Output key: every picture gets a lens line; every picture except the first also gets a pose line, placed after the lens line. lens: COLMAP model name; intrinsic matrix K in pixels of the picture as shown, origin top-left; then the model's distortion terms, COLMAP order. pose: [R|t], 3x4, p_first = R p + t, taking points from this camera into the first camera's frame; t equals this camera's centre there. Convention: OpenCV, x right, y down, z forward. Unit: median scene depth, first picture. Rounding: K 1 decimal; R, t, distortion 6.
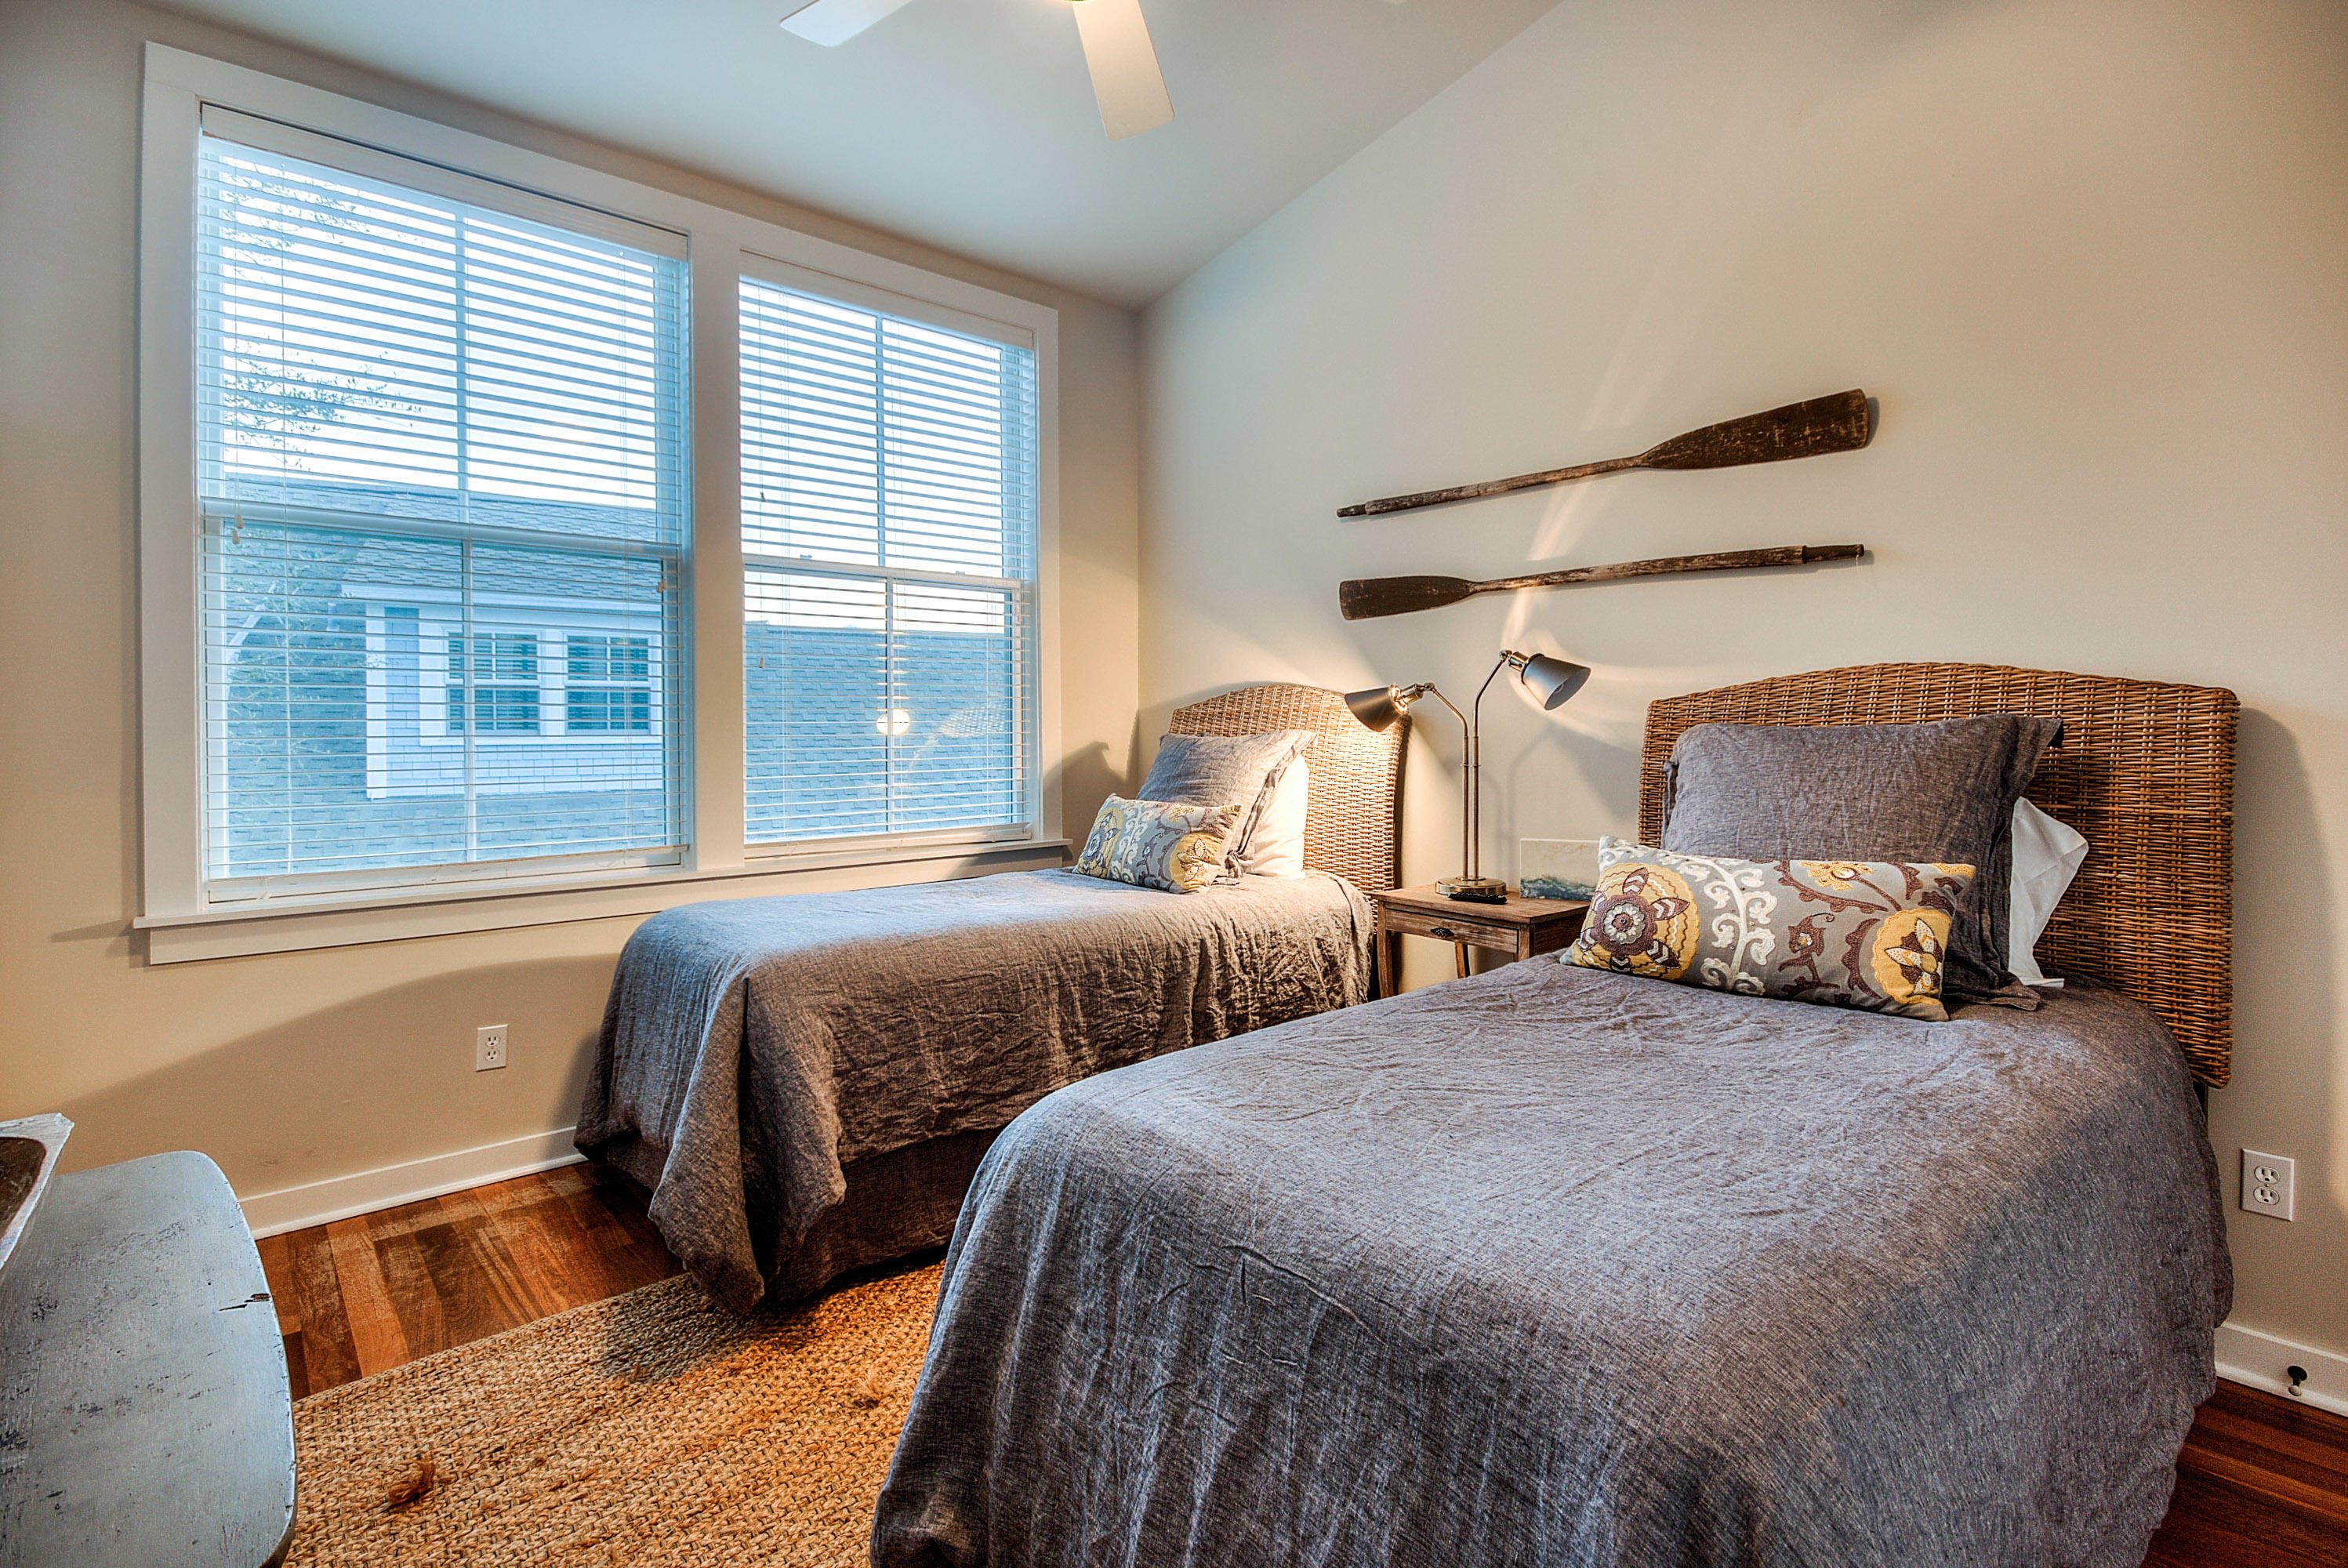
lens RADIAL K [[1110.4, 0, 1195.3], [0, 1110.4, 735.6], [0, 0, 1]] dist [0.002307, -0.002416]
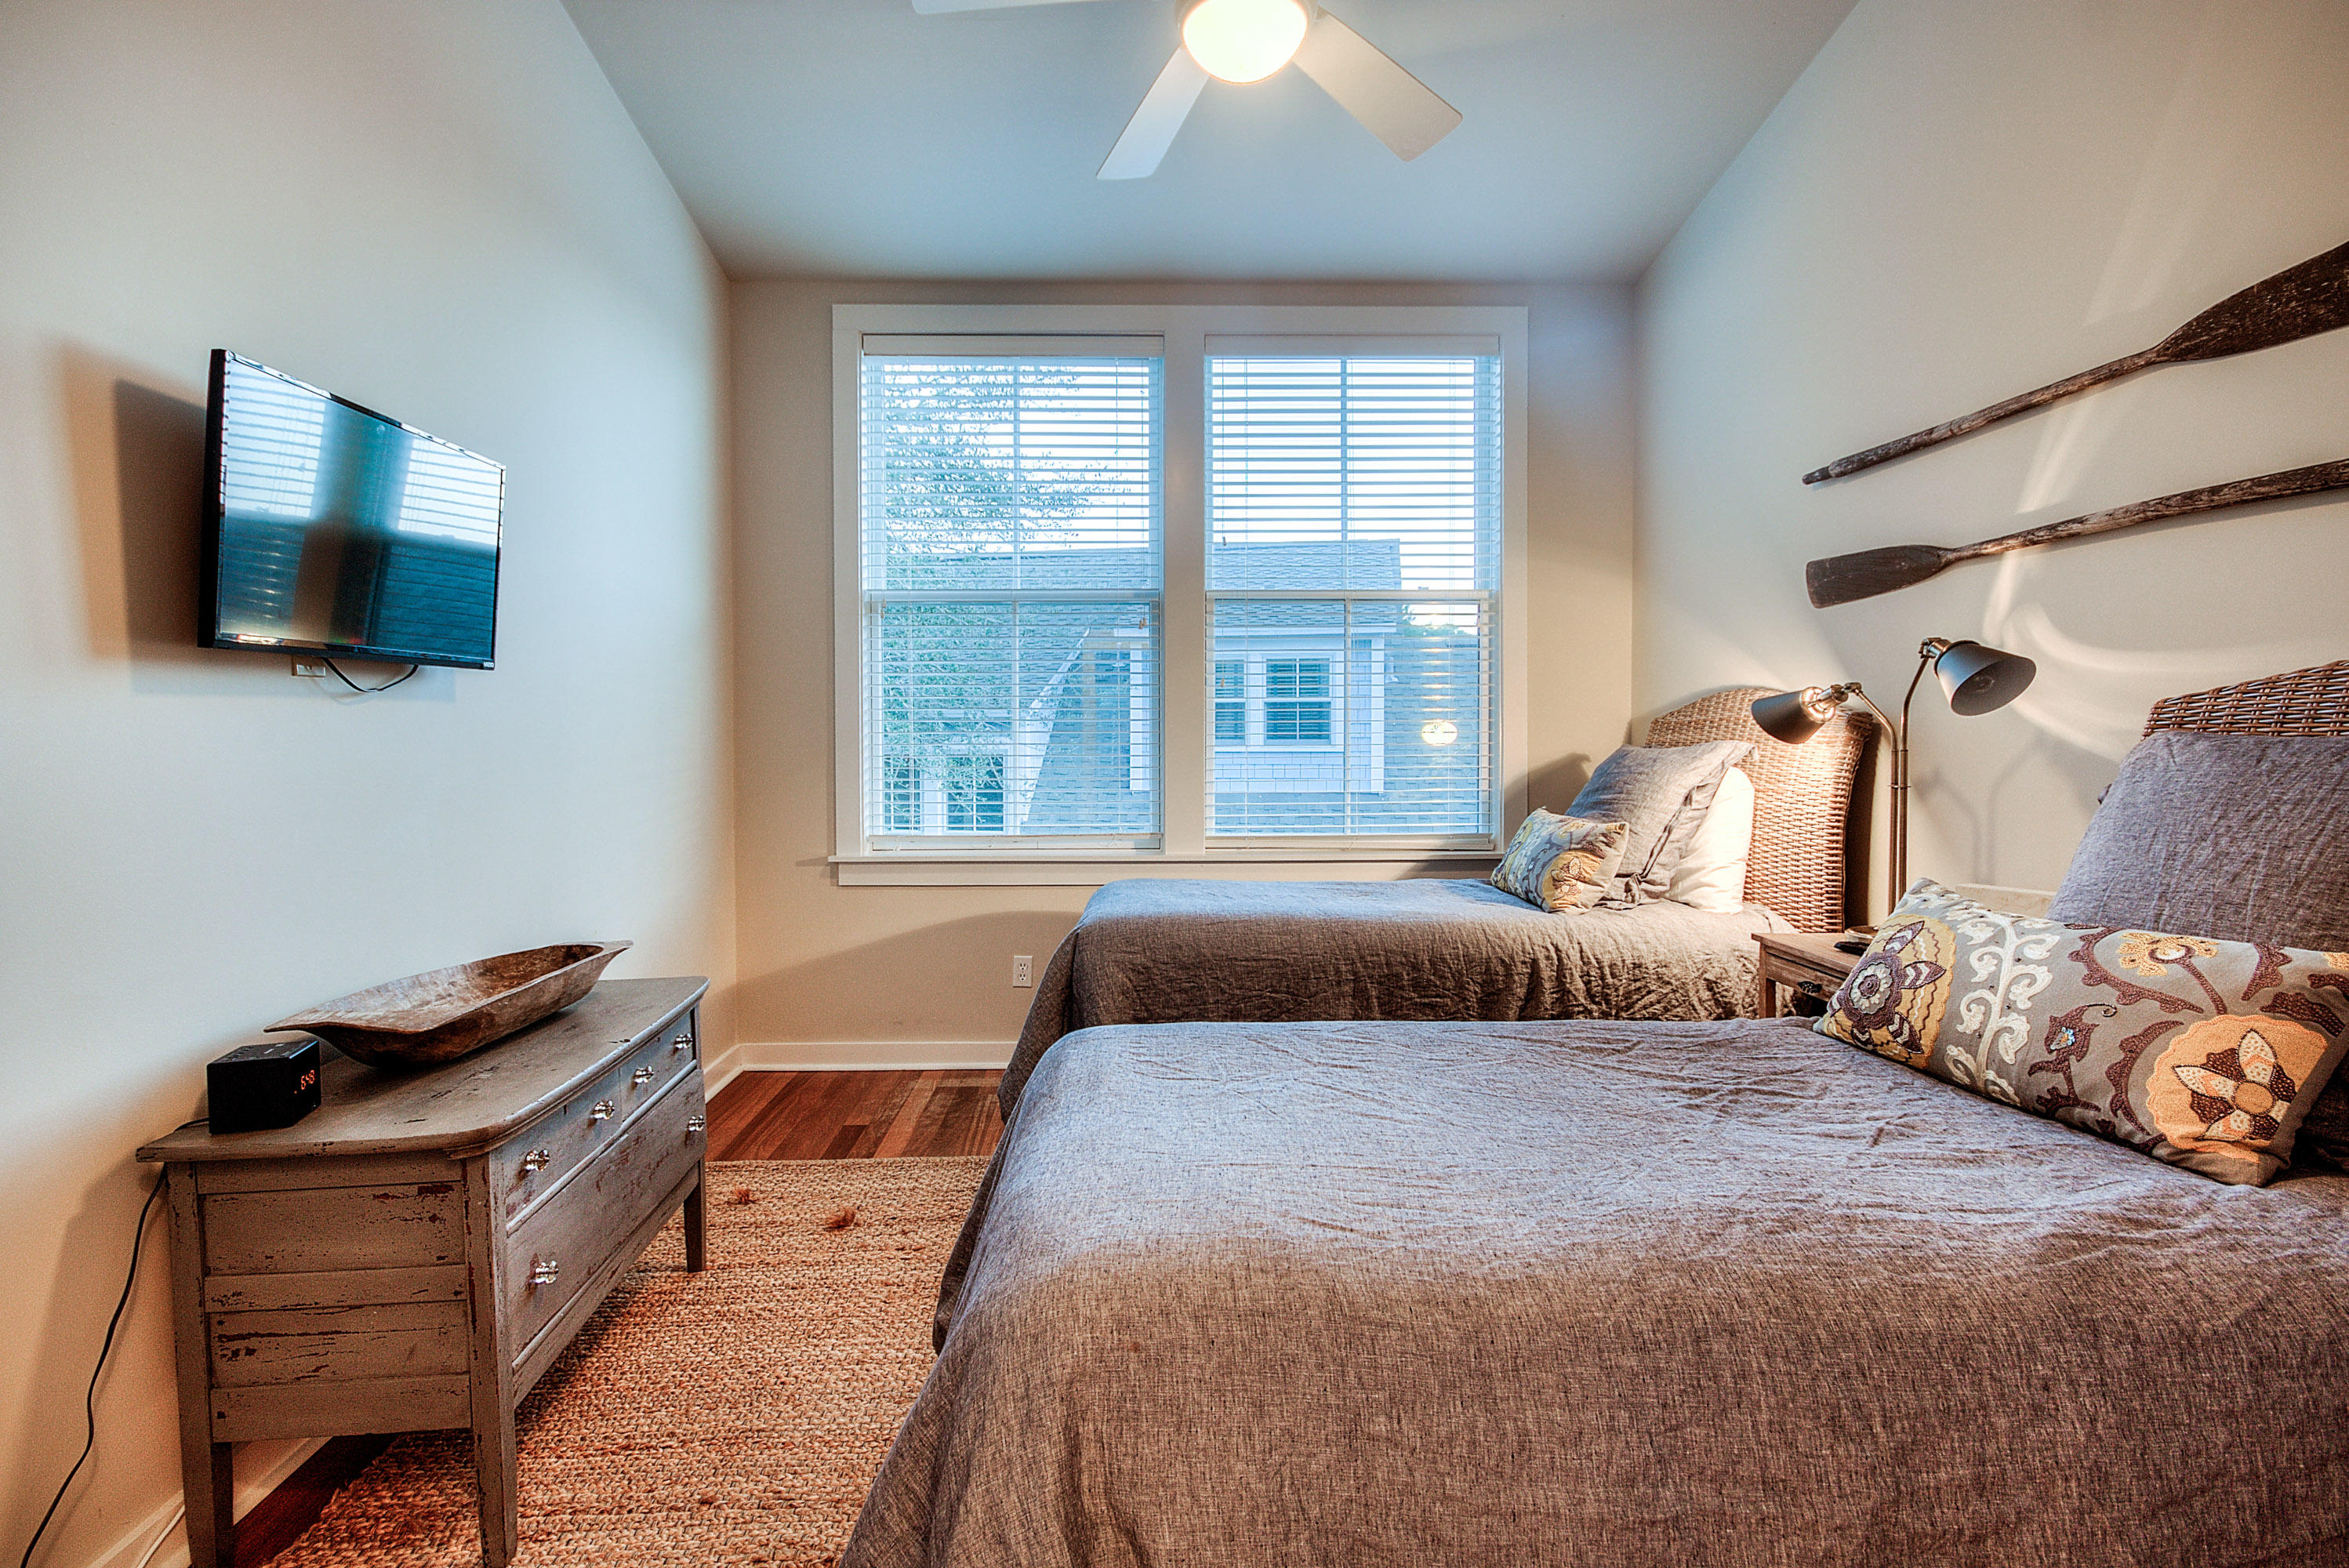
lens RADIAL K [[1110.9, 0, 1125.9], [0, 1110.9, 766.8], [0, 0, 1]] dist [0.002307, -0.002416]
pose [[0.757411, 0.016695, -0.652725, 0.381550], [-0.004209, 0.999777, 0.020688, -0.001085], [0.652925, -0.012922, 0.757313, 0.047935]]
